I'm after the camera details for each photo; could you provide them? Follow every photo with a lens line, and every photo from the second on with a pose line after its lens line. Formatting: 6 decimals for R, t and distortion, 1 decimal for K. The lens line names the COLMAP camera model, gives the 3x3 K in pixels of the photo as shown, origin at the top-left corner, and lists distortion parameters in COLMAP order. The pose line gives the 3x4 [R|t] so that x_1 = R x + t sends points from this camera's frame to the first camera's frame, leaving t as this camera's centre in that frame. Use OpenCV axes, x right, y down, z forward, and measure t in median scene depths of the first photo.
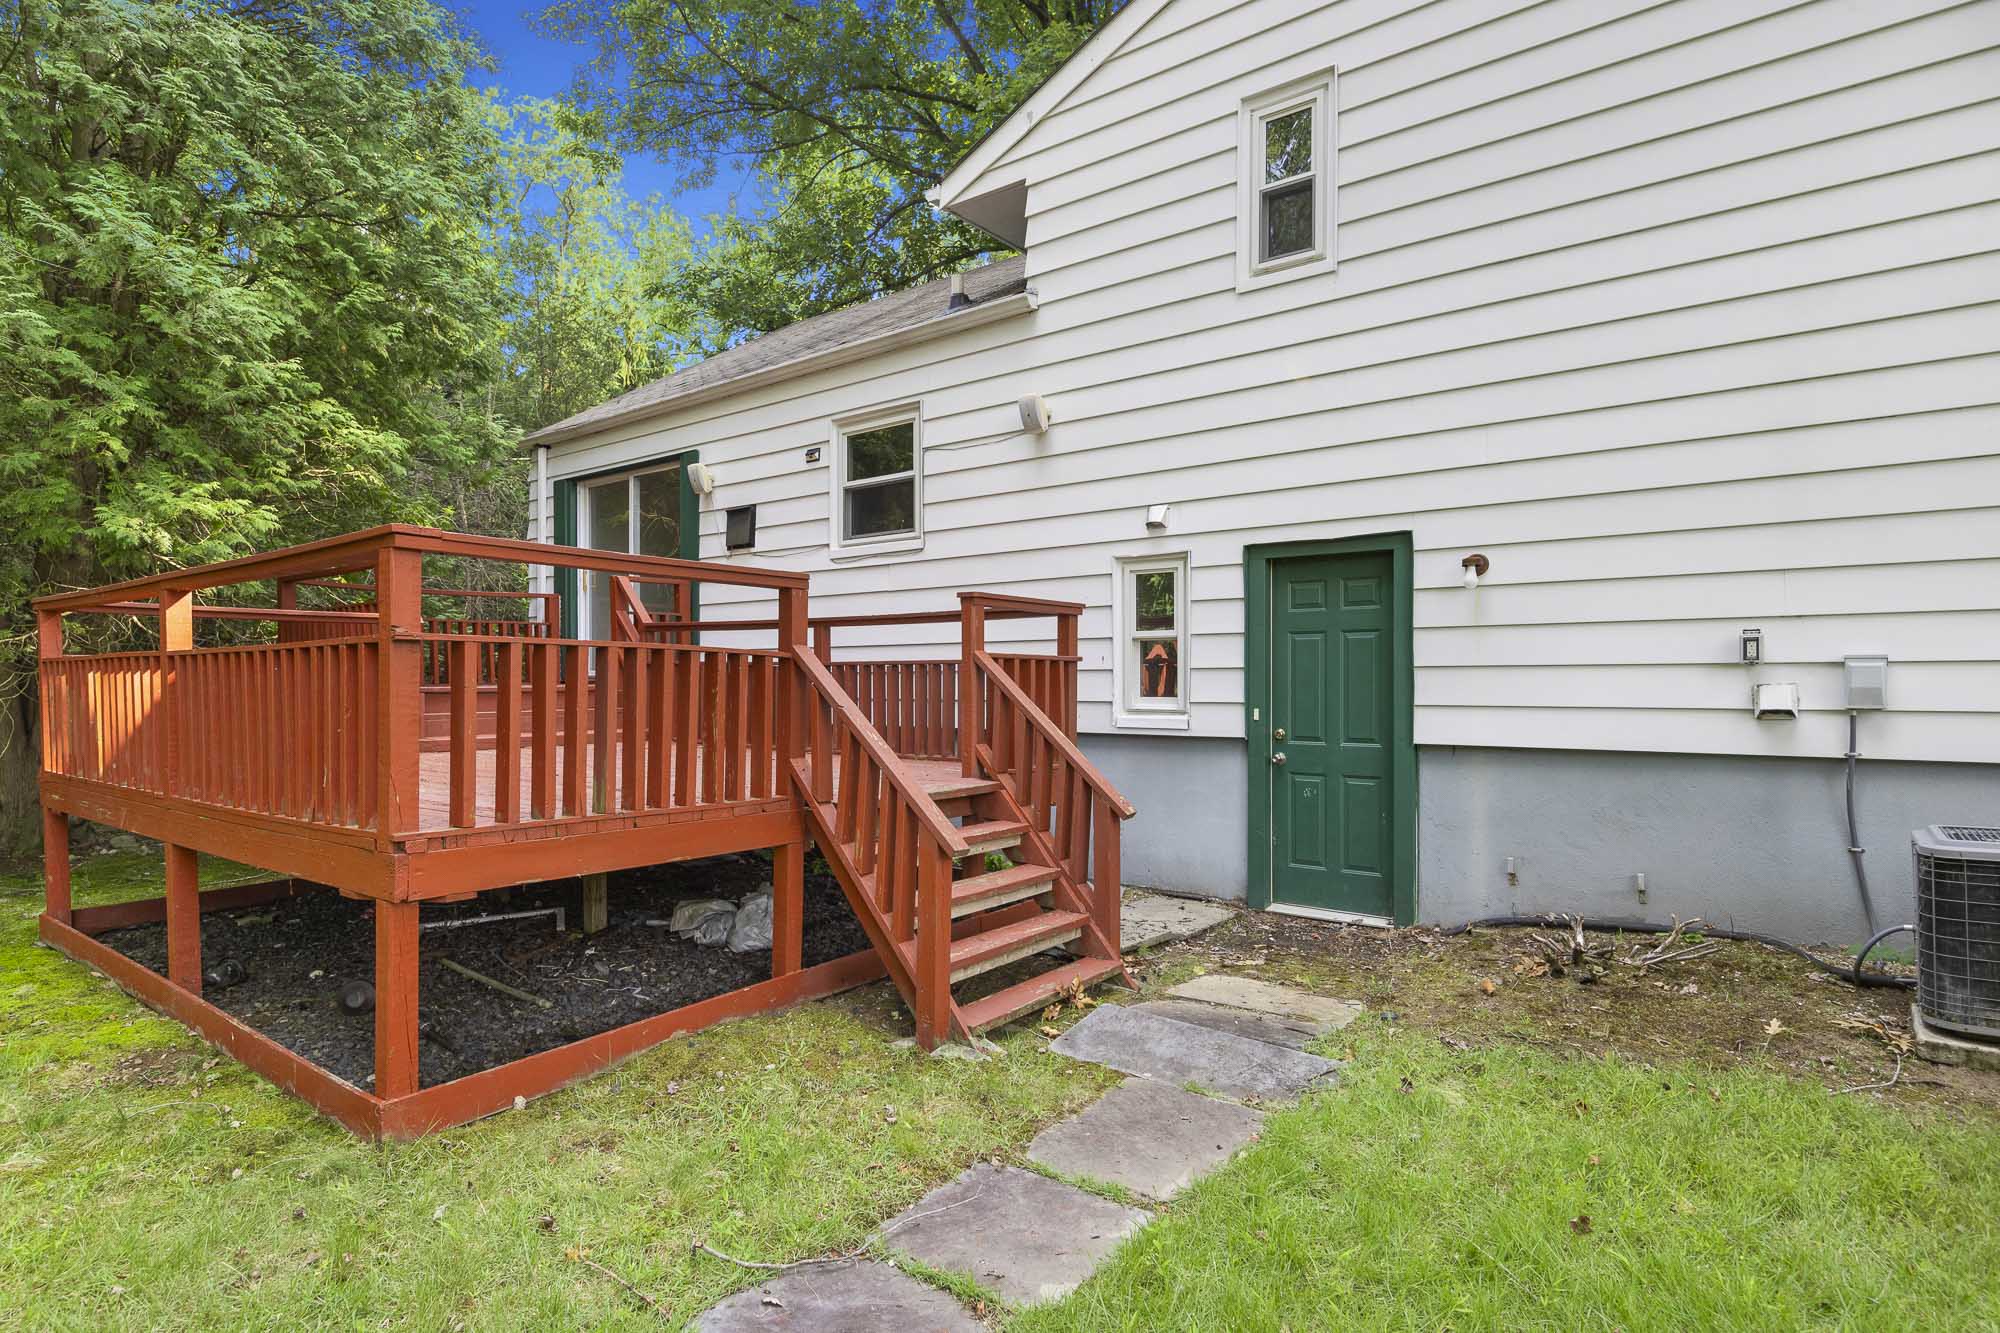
lens RADIAL K [[1047.1, 0, 990.5], [0, 1047.1, 685.7], [0, 0, 1]] dist [-0.005152, -0.001162]
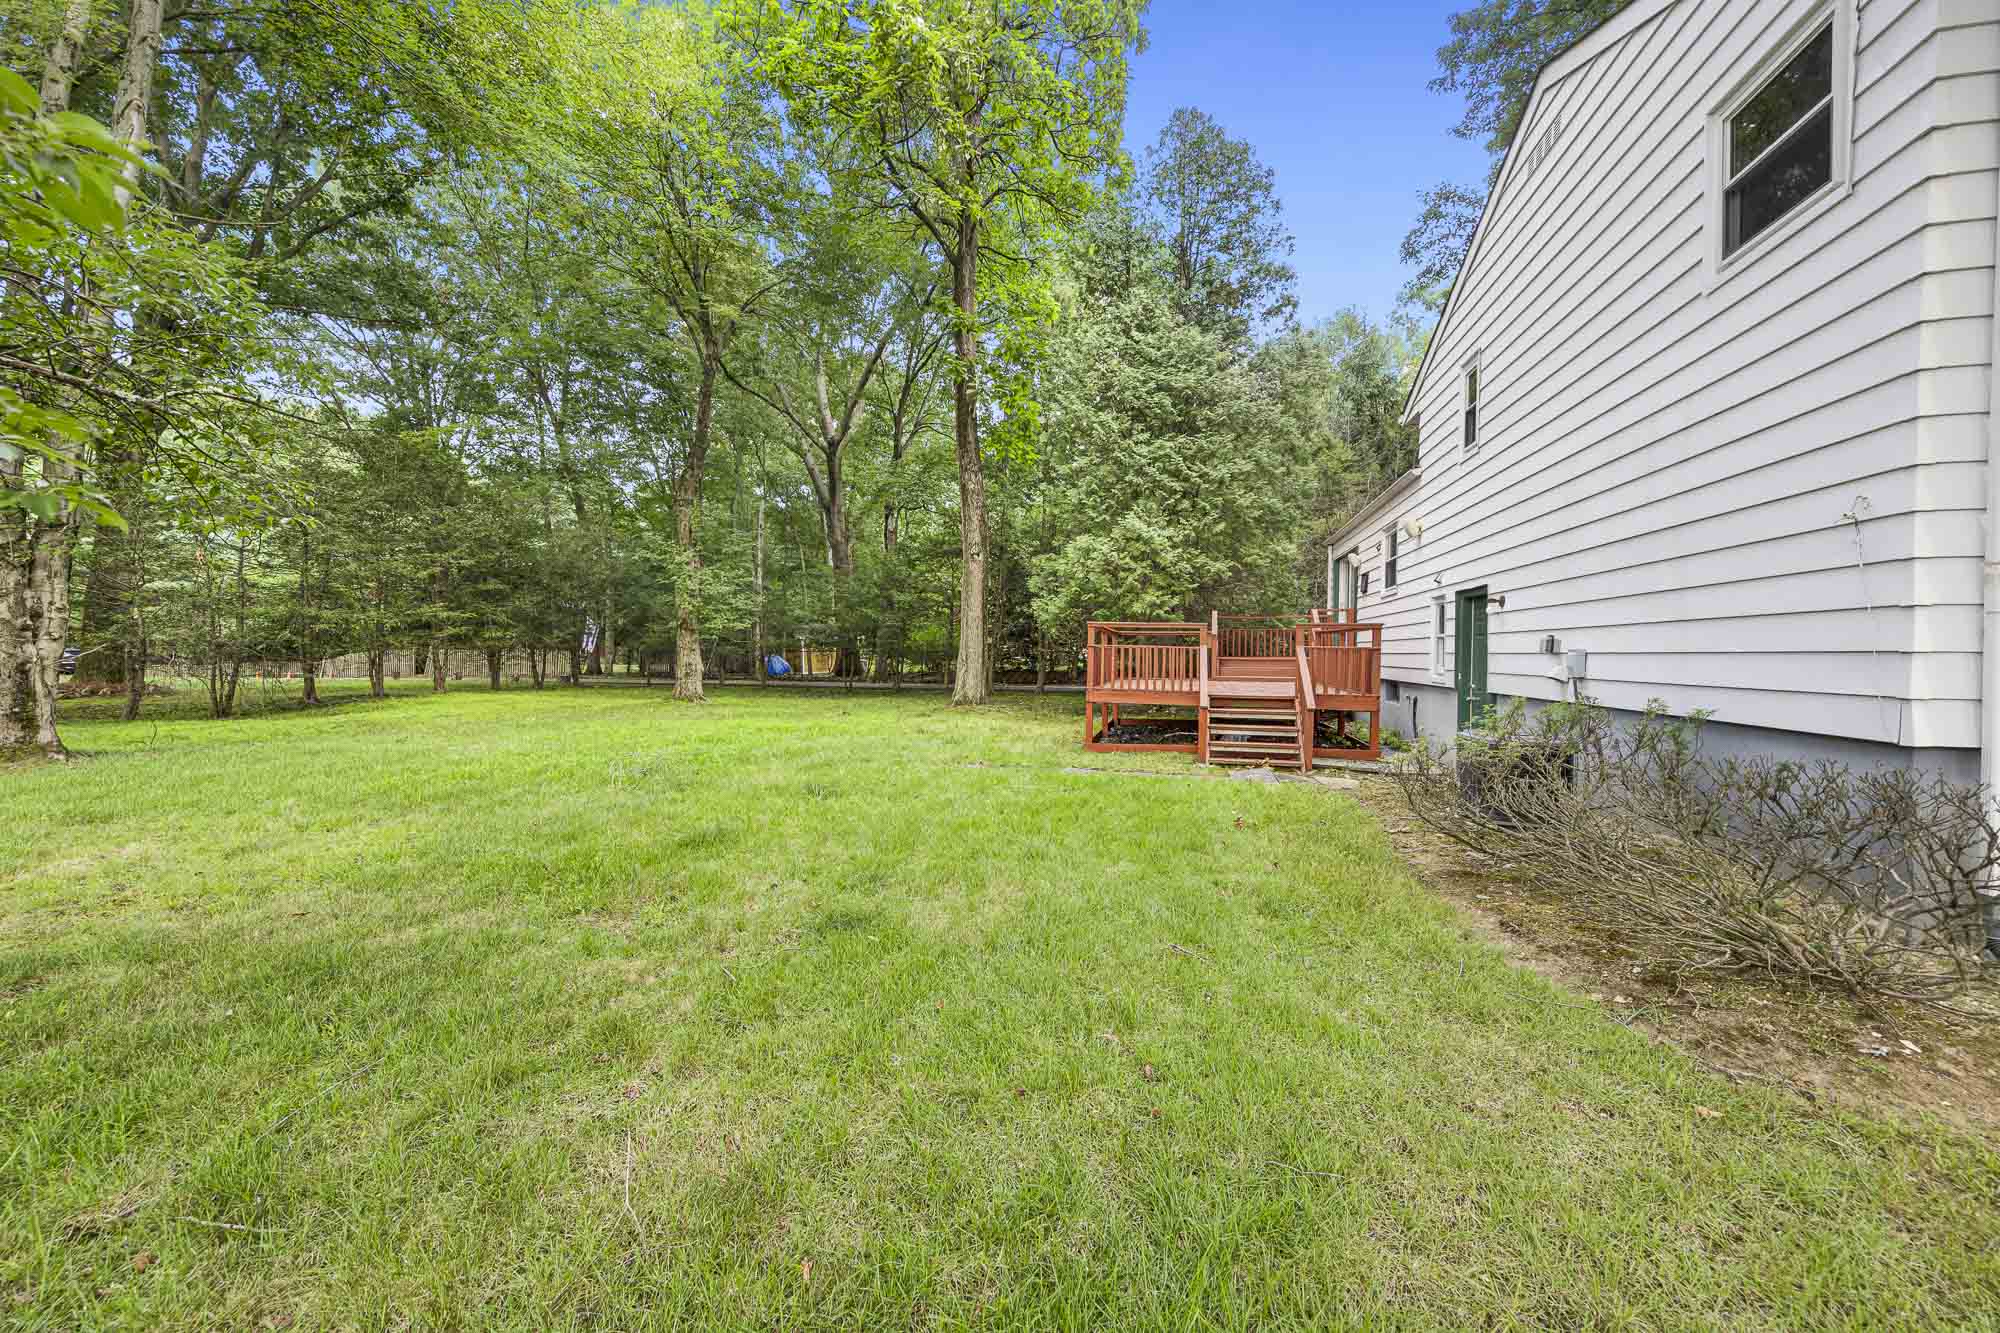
lens RADIAL K [[735.8, 0, 999.8], [0, 735.8, 664.1], [0, 0, 1]] dist [0.000006, -0.000003]
pose [[0.401871, 0.020837, -0.915459, 0.849311], [-0.011438, 0.999777, 0.017736, -0.006884], [0.915625, 0.003343, 0.402019, -0.261074]]
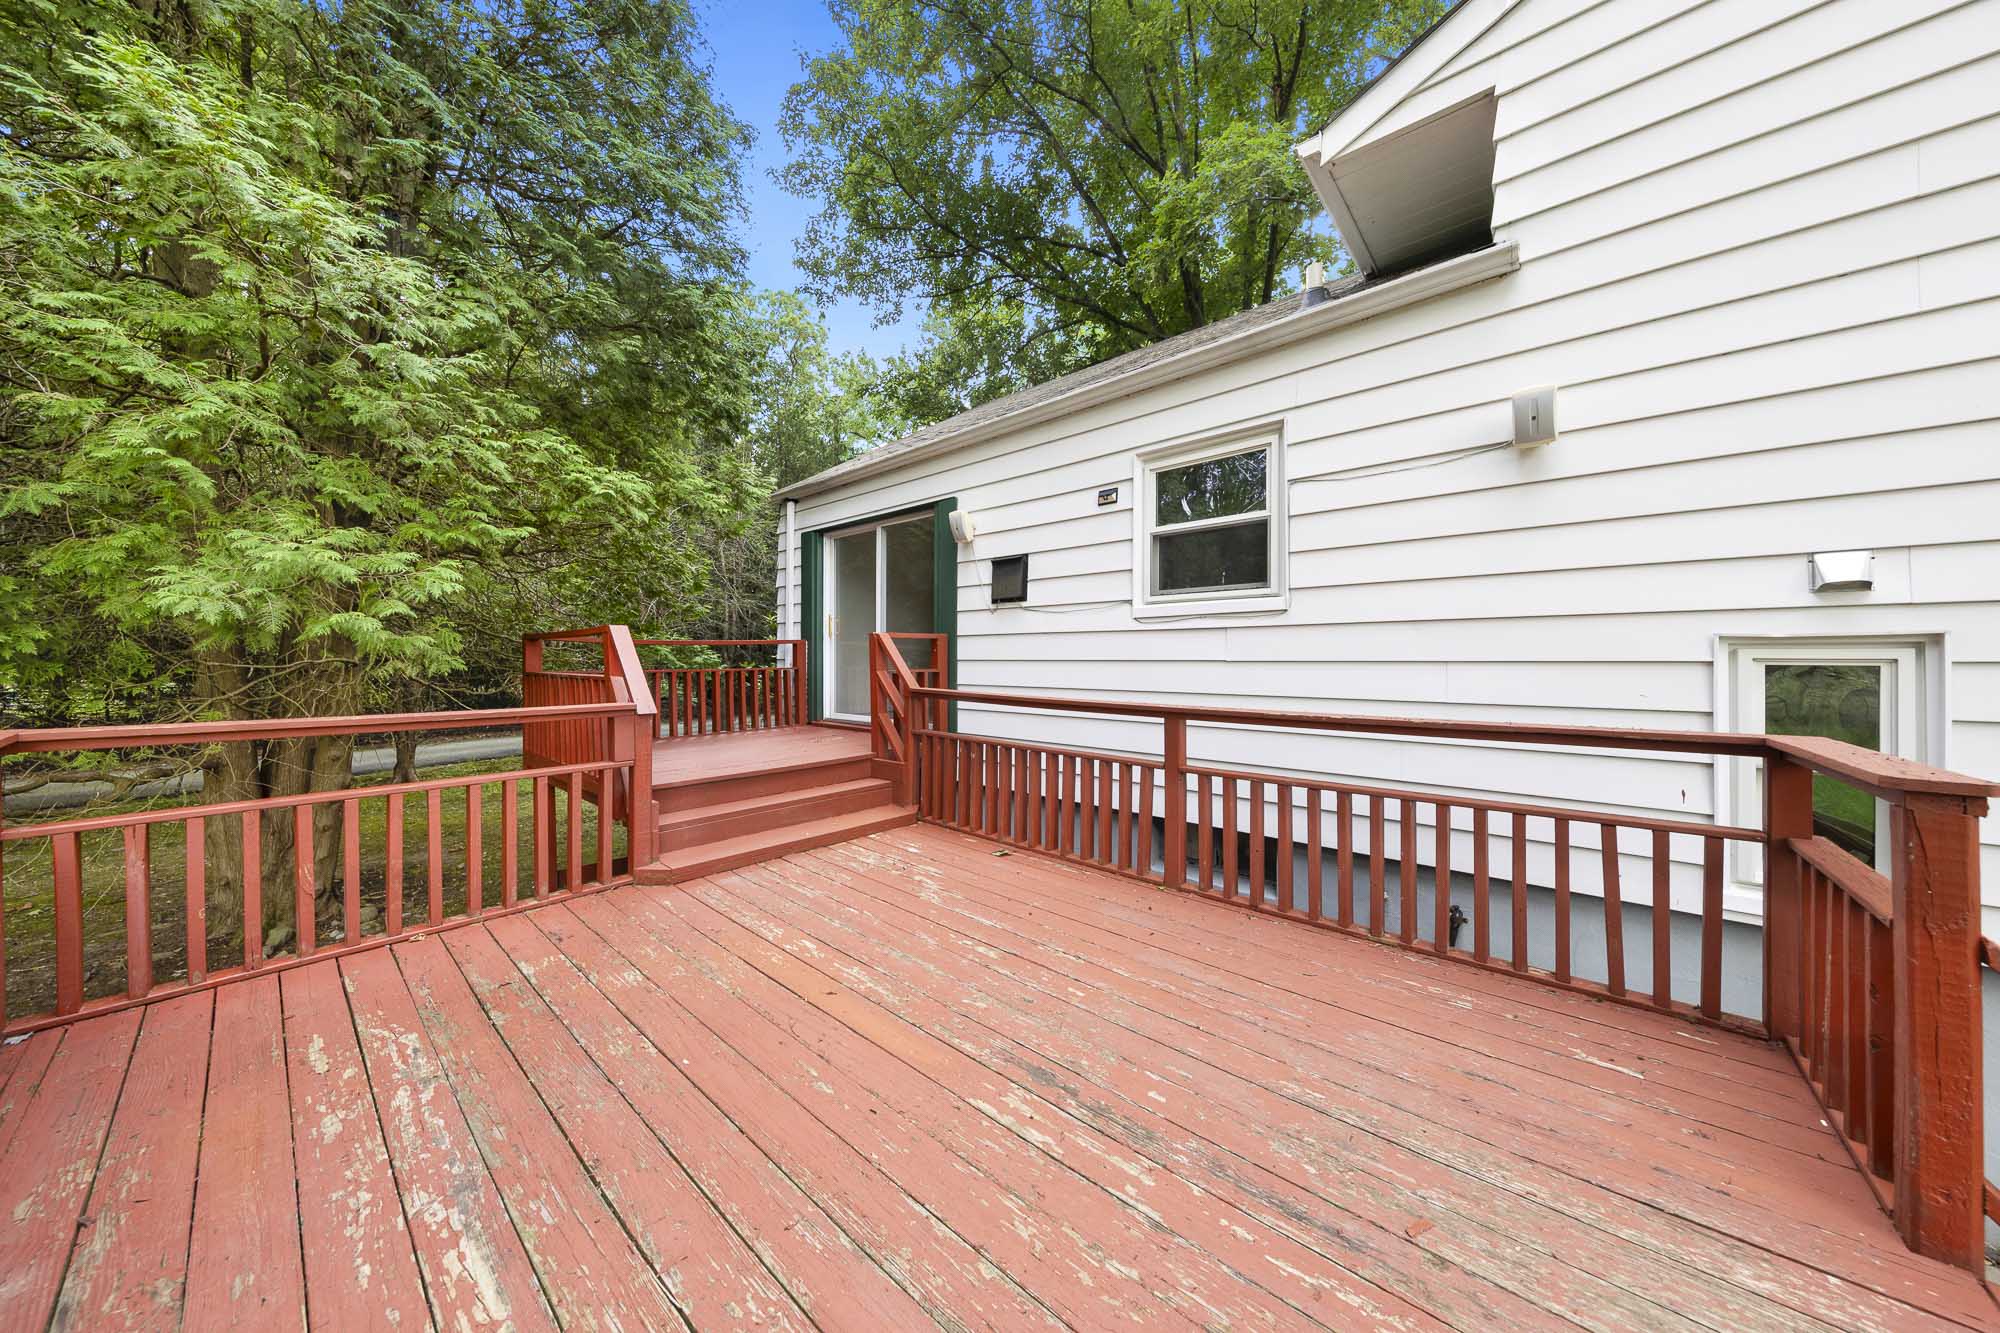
lens RADIAL K [[637.7, 0, 999.2], [0, 637.7, 659.1], [0, 0, 1]] dist [0.000229, -0.000093]
pose [[0.998096, 0.003699, -0.061573, -0.223759], [-0.003987, 0.999982, -0.004556, -0.082623], [0.061555, 0.004793, 0.998092, 0.464711]]
